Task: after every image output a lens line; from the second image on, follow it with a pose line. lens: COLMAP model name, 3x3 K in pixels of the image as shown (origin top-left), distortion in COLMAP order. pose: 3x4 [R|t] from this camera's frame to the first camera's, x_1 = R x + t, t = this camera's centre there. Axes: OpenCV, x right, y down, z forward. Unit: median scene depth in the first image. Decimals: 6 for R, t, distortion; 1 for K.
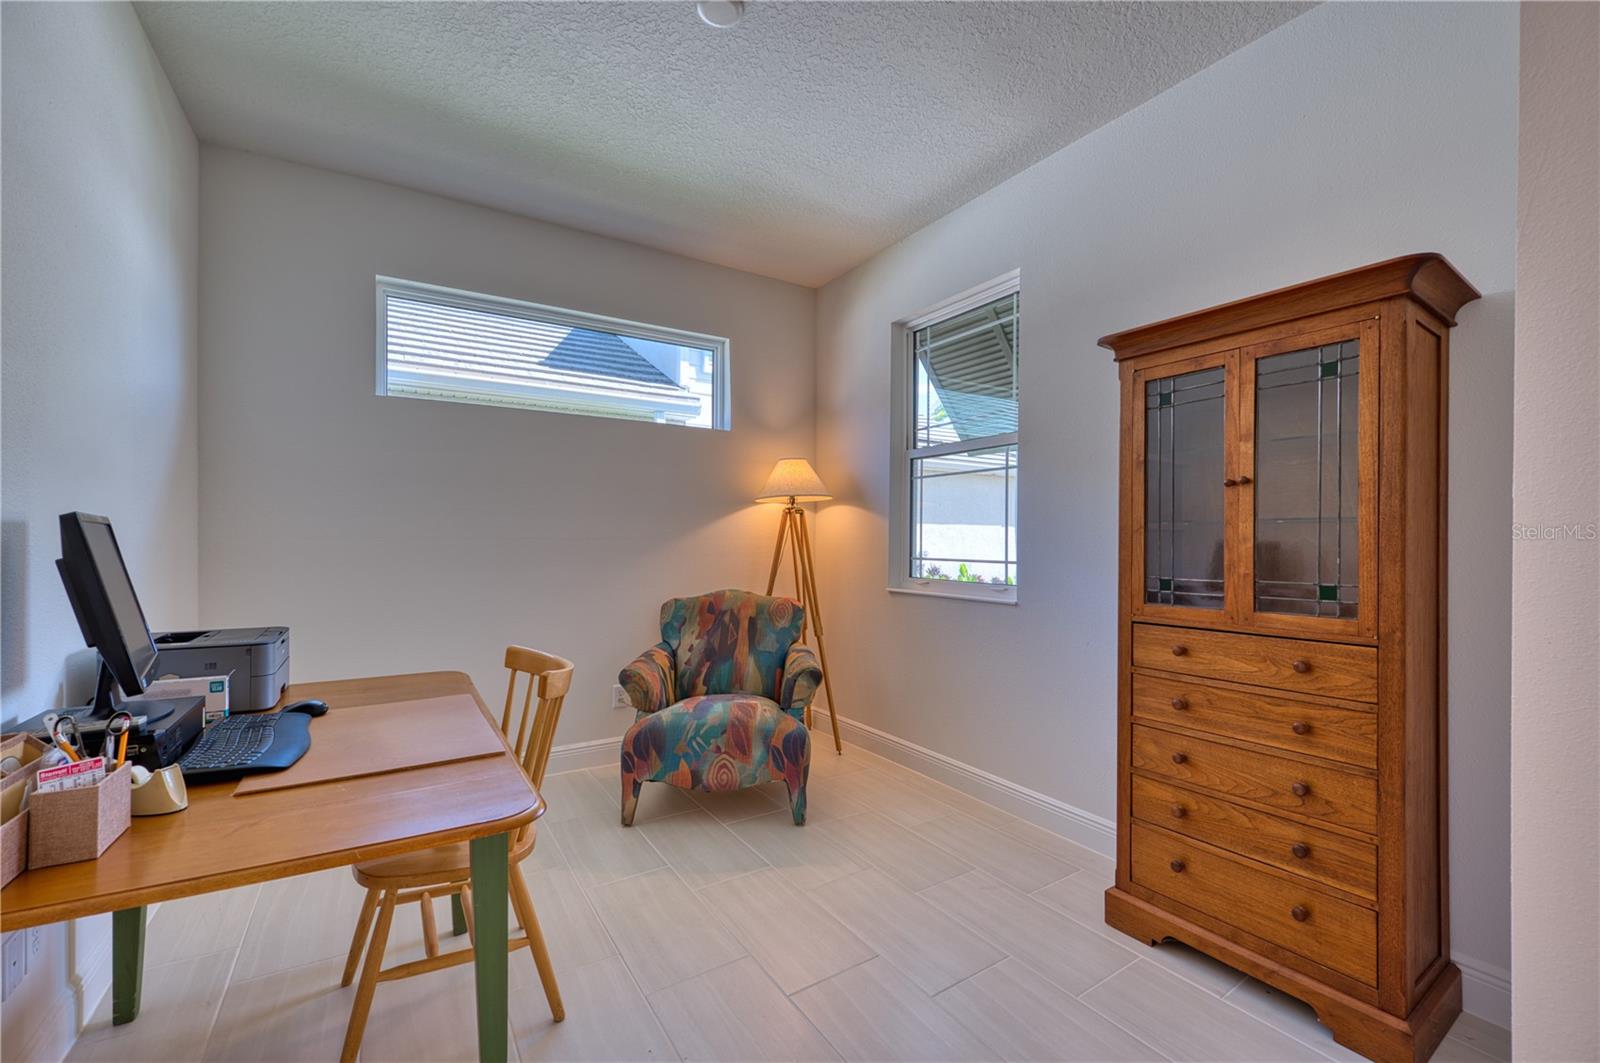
lens RADIAL K [[668.8, 0, 800.0], [0, 668.8, 531.5], [0, 0, 1]] dist [0.000156, 0.000035]
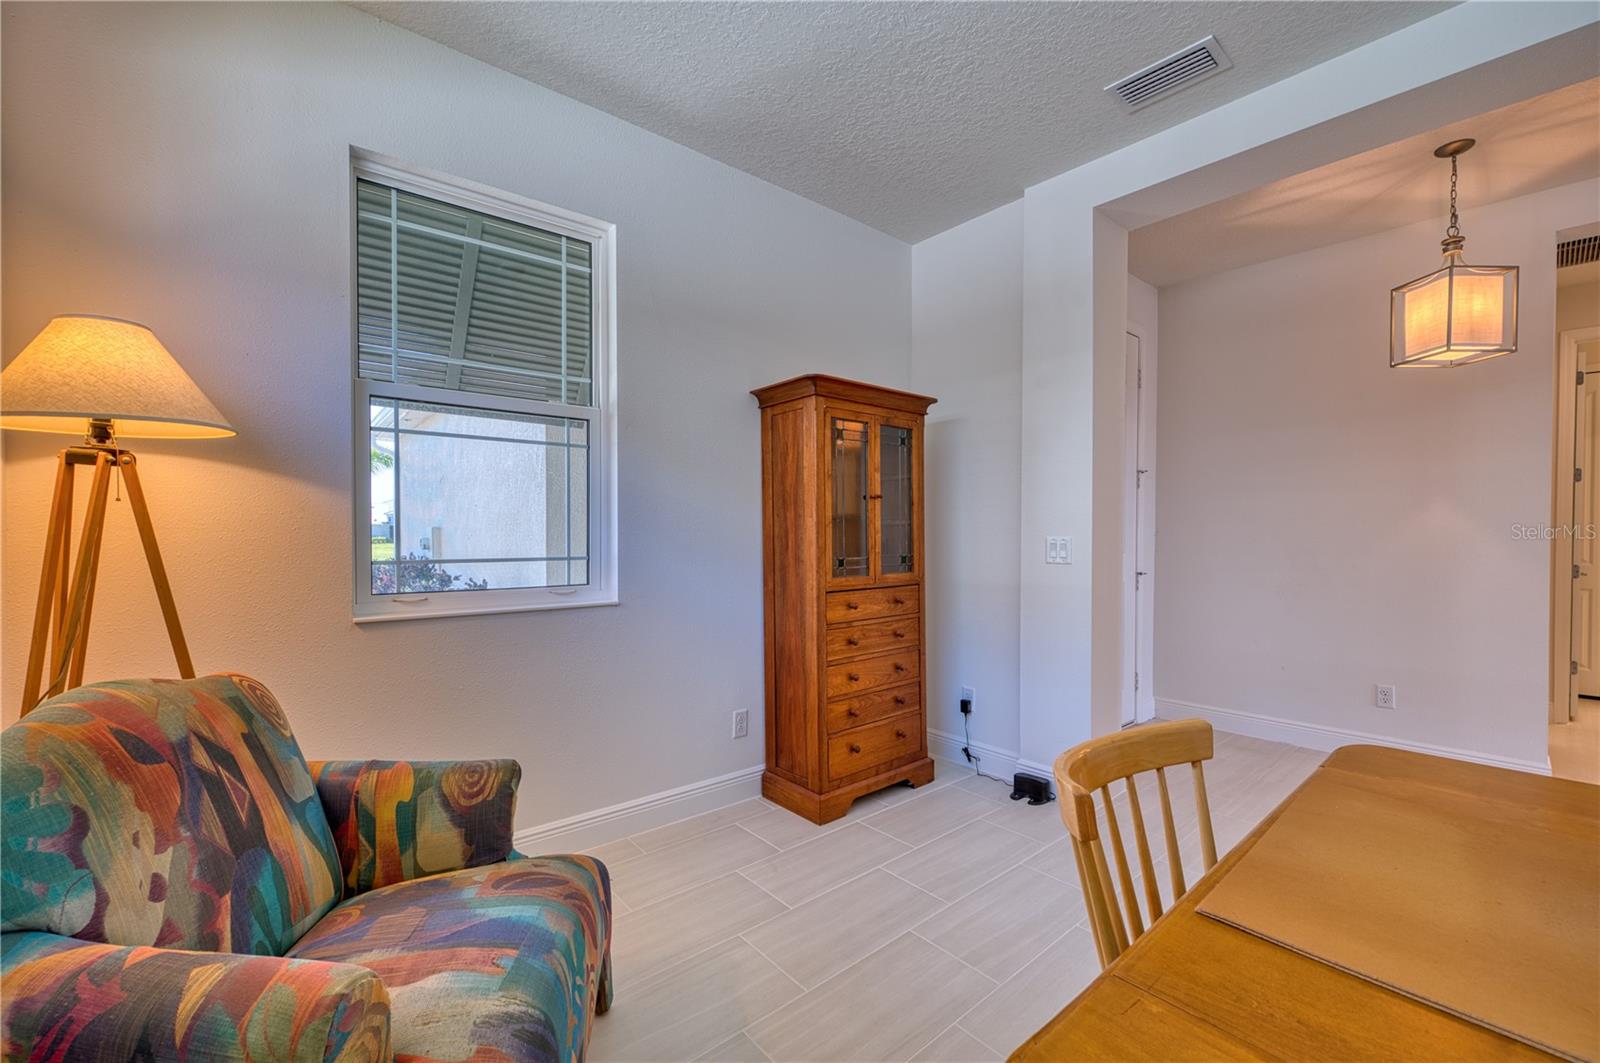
lens RADIAL K [[668.8, 0, 800.0], [0, 668.8, 531.5], [0, 0, 1]] dist [0.000156, 0.000035]
pose [[-0.137079, -0.003263, 0.990555, -0.888854], [-0.013605, 0.999906, 0.001411, 0.011692], [-0.990467, -0.013283, -0.137111, 1.318408]]
